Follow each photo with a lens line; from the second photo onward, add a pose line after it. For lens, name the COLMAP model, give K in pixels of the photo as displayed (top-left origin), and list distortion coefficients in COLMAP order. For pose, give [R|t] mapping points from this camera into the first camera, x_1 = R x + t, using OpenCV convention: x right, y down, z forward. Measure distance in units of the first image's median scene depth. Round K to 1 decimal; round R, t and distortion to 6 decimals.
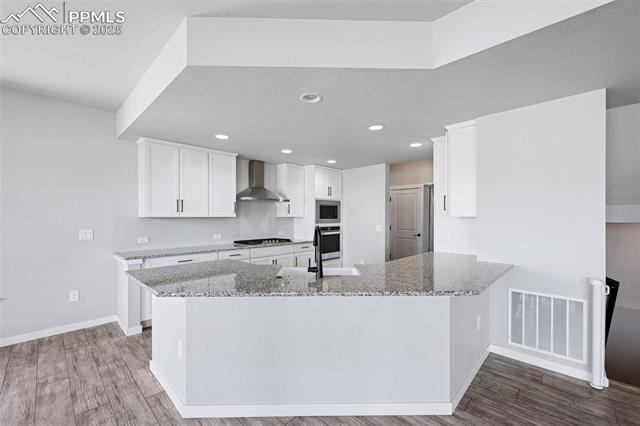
lens RADIAL K [[266.3, 0, 317.8], [0, 266.3, 216.0], [0, 0, 1]] dist [-0.004812, 0.000787]
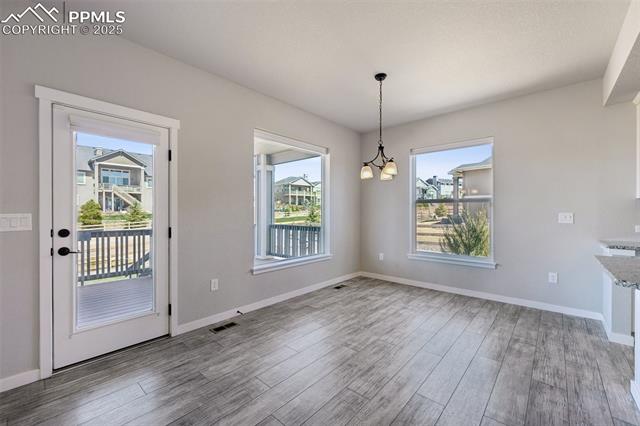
lens RADIAL K [[266.3, 0, 319.2], [0, 266.3, 212.8], [0, 0, 1]] dist [-0.004812, 0.000787]
pose [[0.042597, 0.001826, -0.999091, 0.068234], [0.003019, 0.999994, 0.001956, 0.054542], [0.999088, -0.003100, 0.042591, 0.070207]]
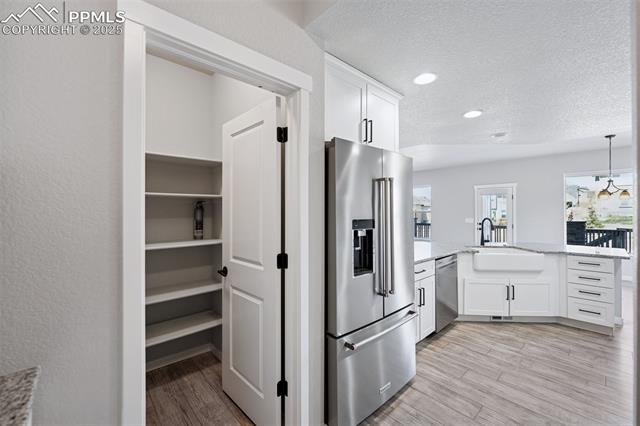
lens RADIAL K [[266.3, 0, 318.5], [0, 266.3, 212.7], [0, 0, 1]] dist [-0.004812, 0.000787]
pose [[-0.998184, -0.001258, 0.060226, 0.726563], [-0.001401, 0.999996, -0.002328, 0.007783], [-0.060223, -0.002408, -0.998182, 2.050656]]
